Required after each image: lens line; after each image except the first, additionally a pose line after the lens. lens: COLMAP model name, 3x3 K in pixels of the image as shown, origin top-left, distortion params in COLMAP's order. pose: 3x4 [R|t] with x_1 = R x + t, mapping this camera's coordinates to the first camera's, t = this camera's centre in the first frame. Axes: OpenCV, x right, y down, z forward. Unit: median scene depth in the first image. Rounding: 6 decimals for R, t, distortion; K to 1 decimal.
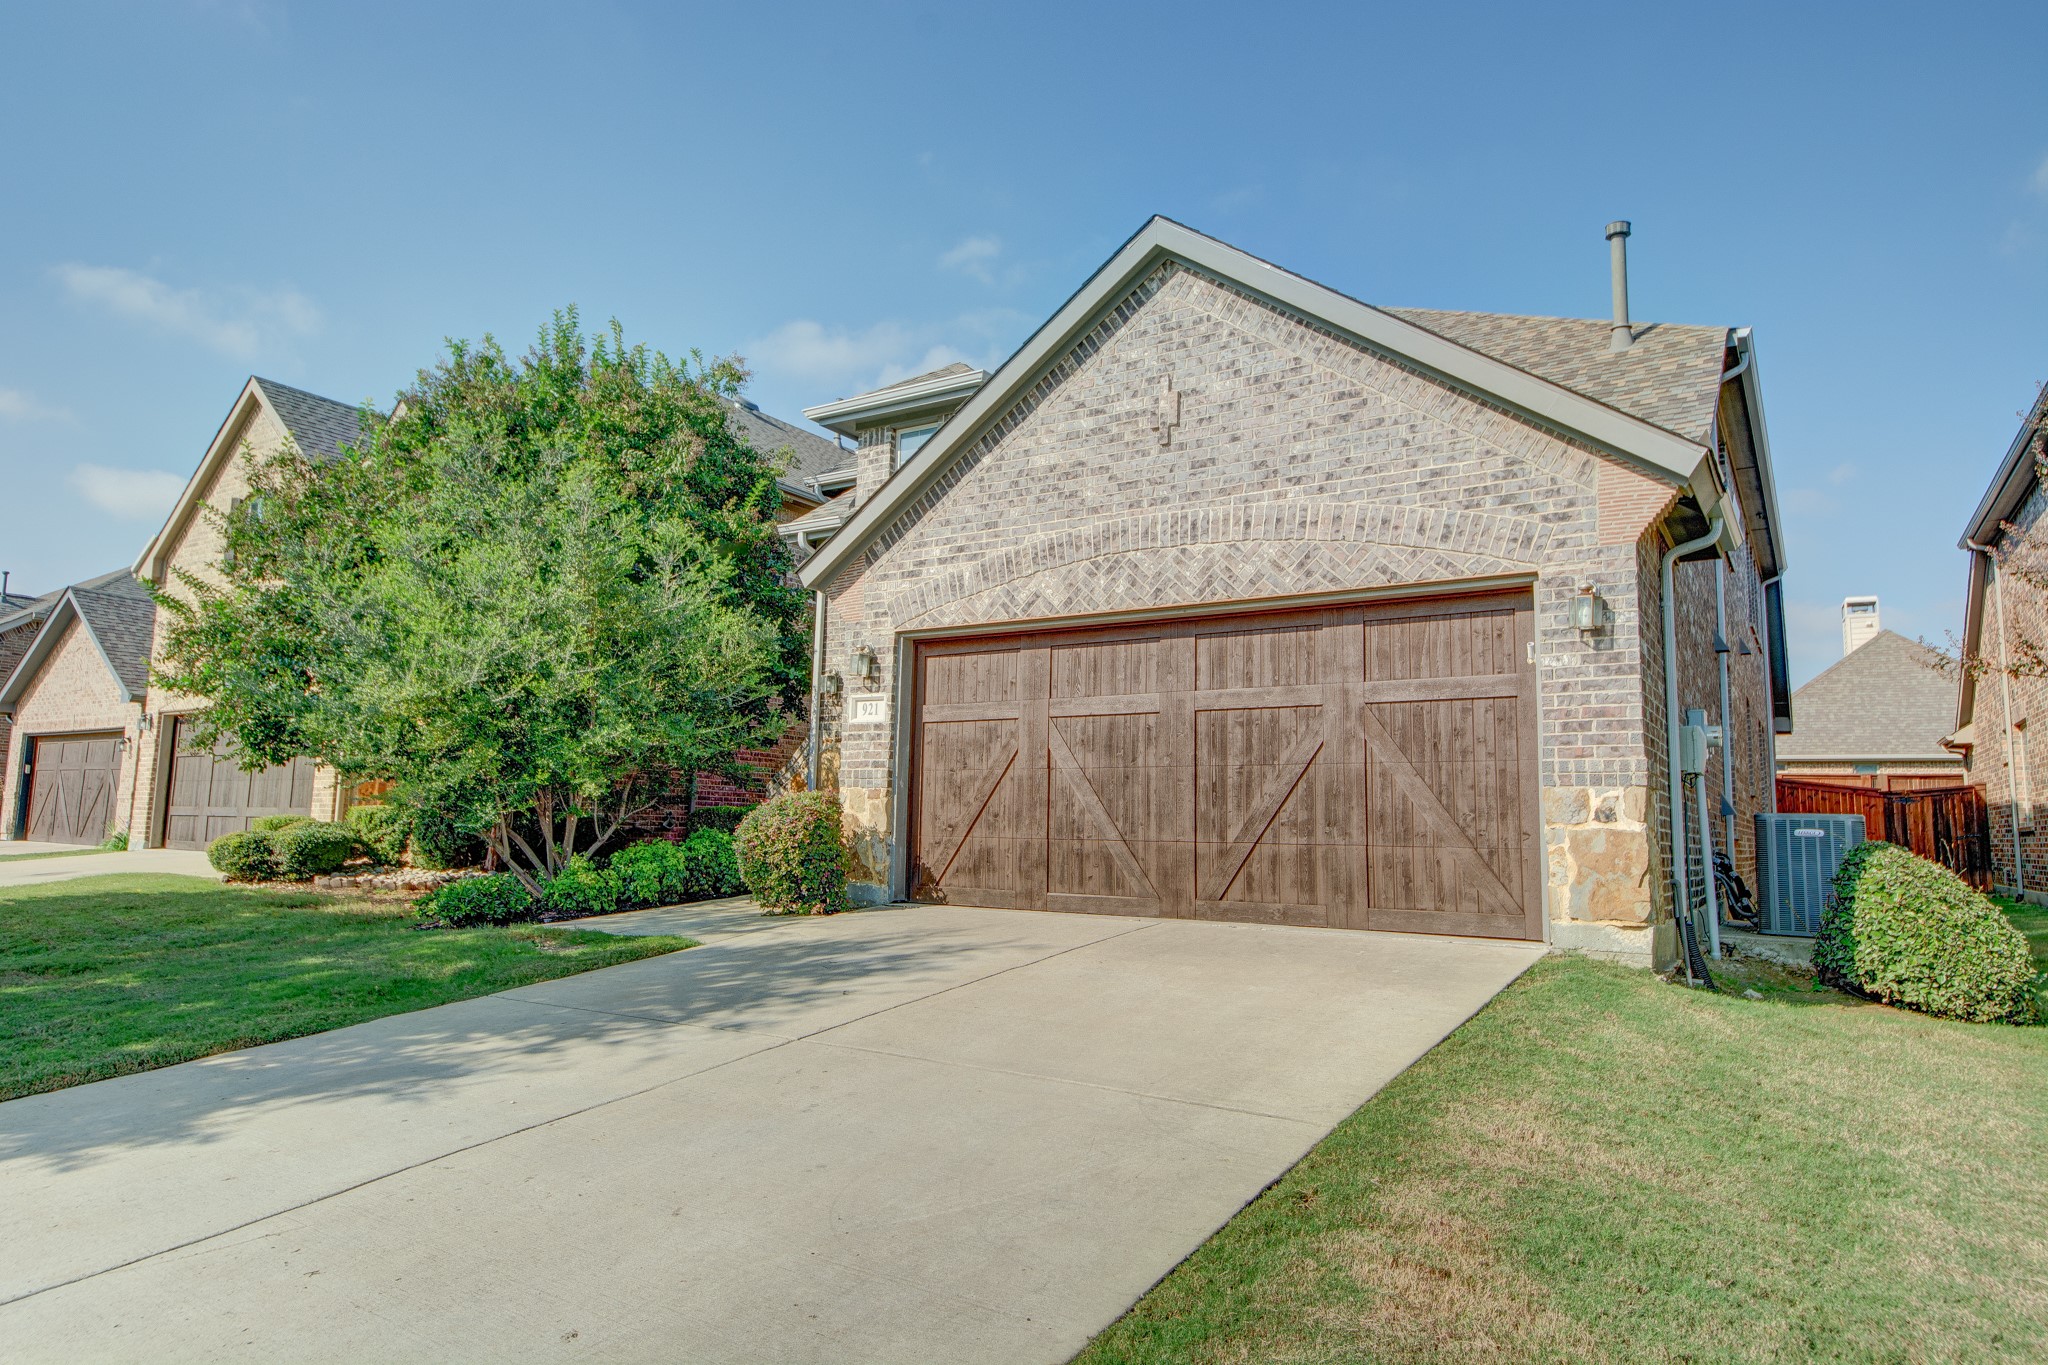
lens RADIAL K [[1285.4, 0, 1024.0], [0, 1285.4, 682.5], [0, 0, 1]] dist [0.005350, -0.036004]
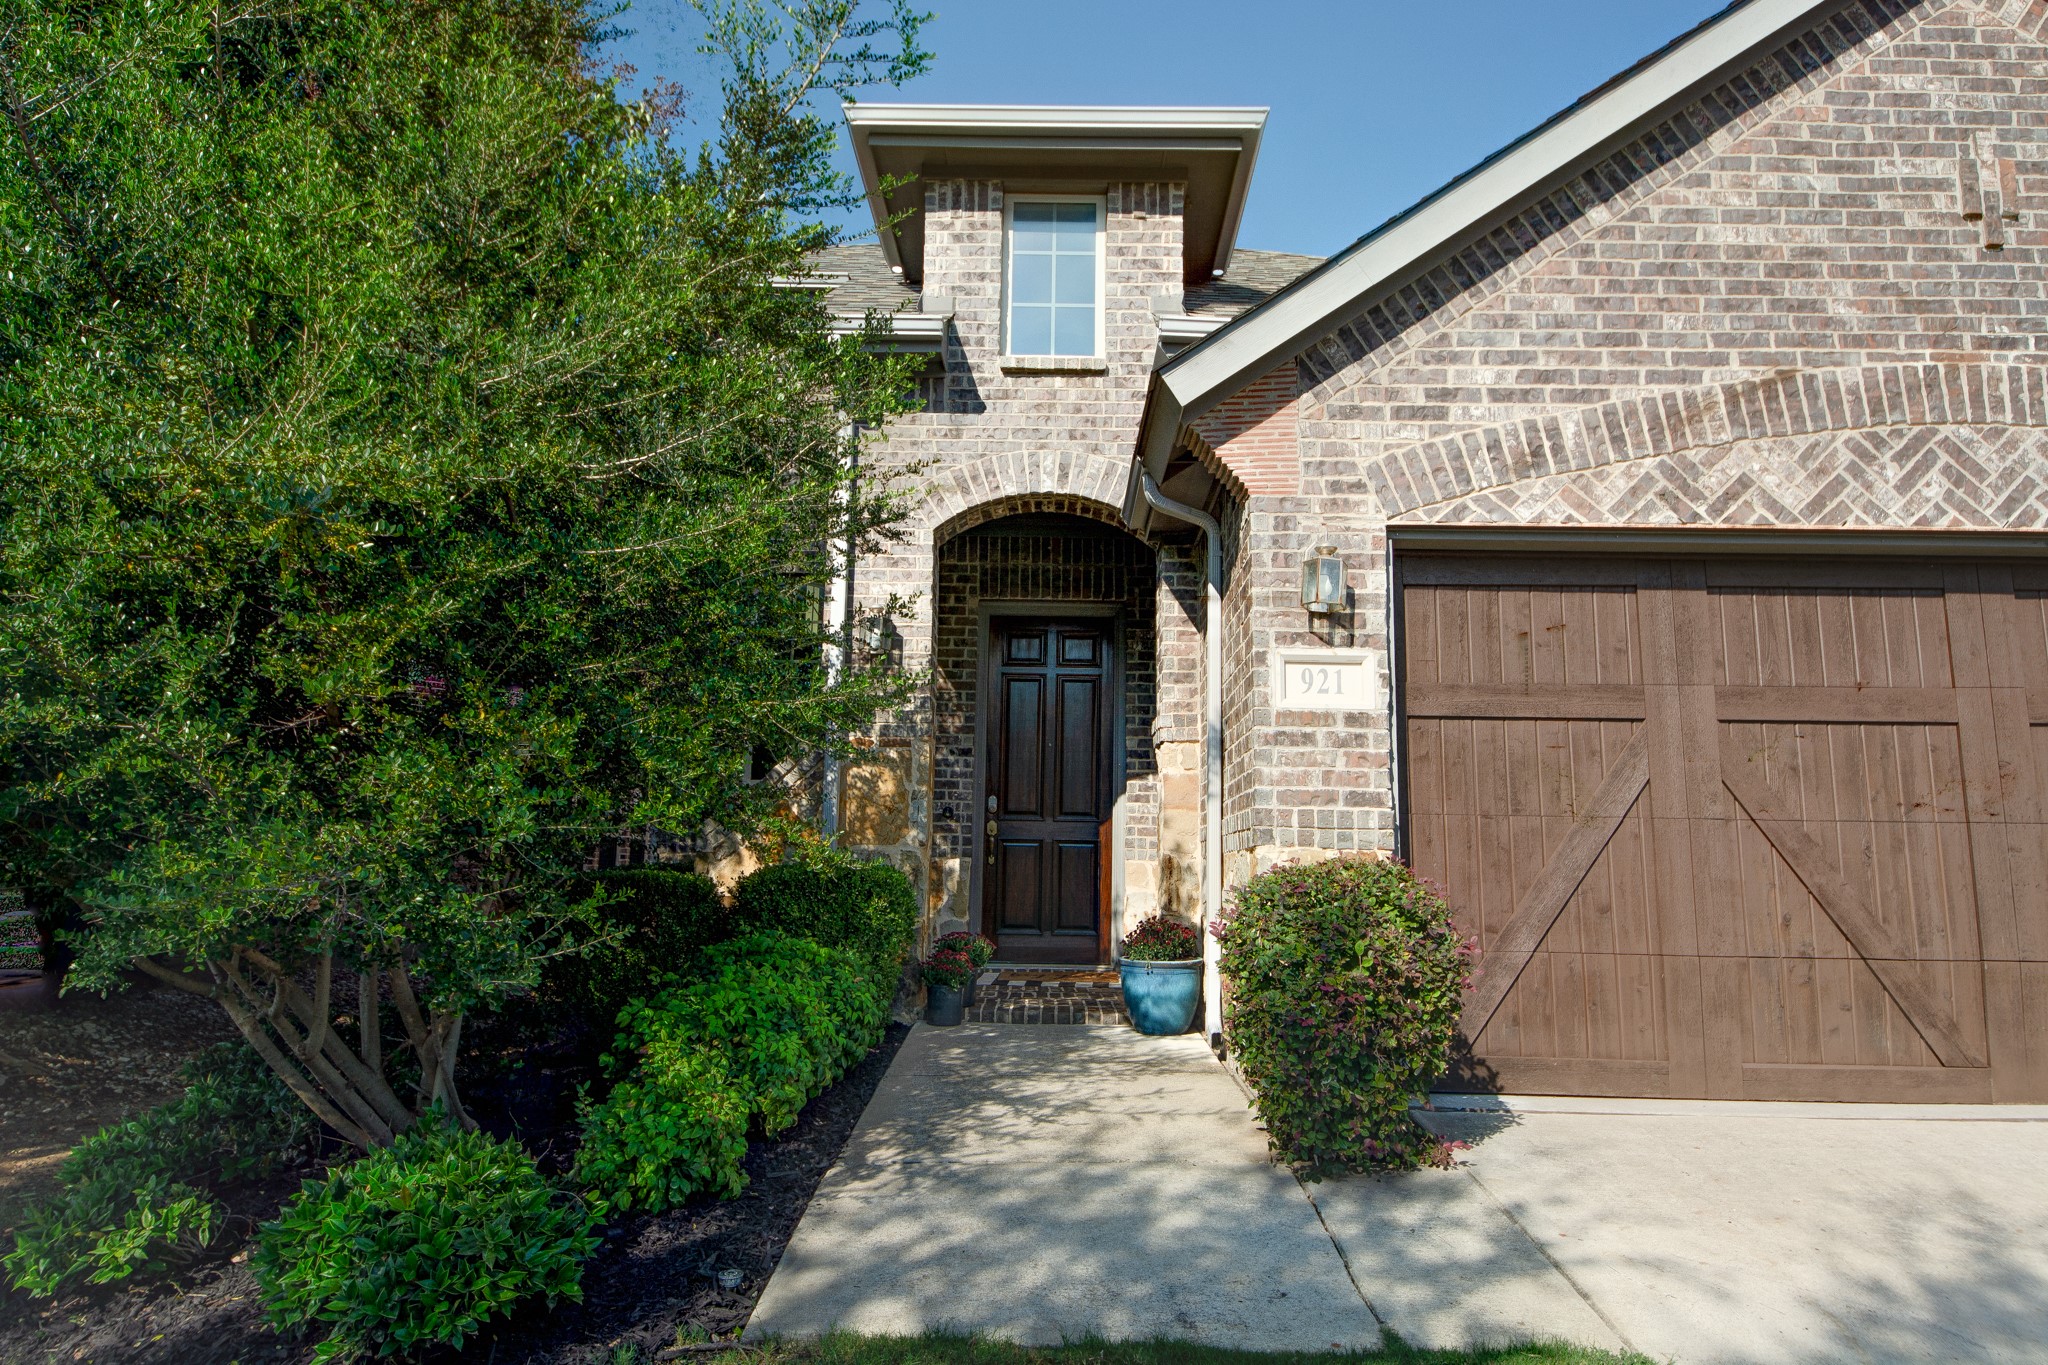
lens RADIAL K [[1285.4, 0, 1024.0], [0, 1285.4, 682.5], [0, 0, 1]] dist [0.005350, -0.036004]
pose [[0.856628, 0.074686, 0.510500, -0.474267], [-0.064404, 0.997207, -0.037820, 0.047951], [-0.511899, -0.000481, 0.859046, 0.675717]]
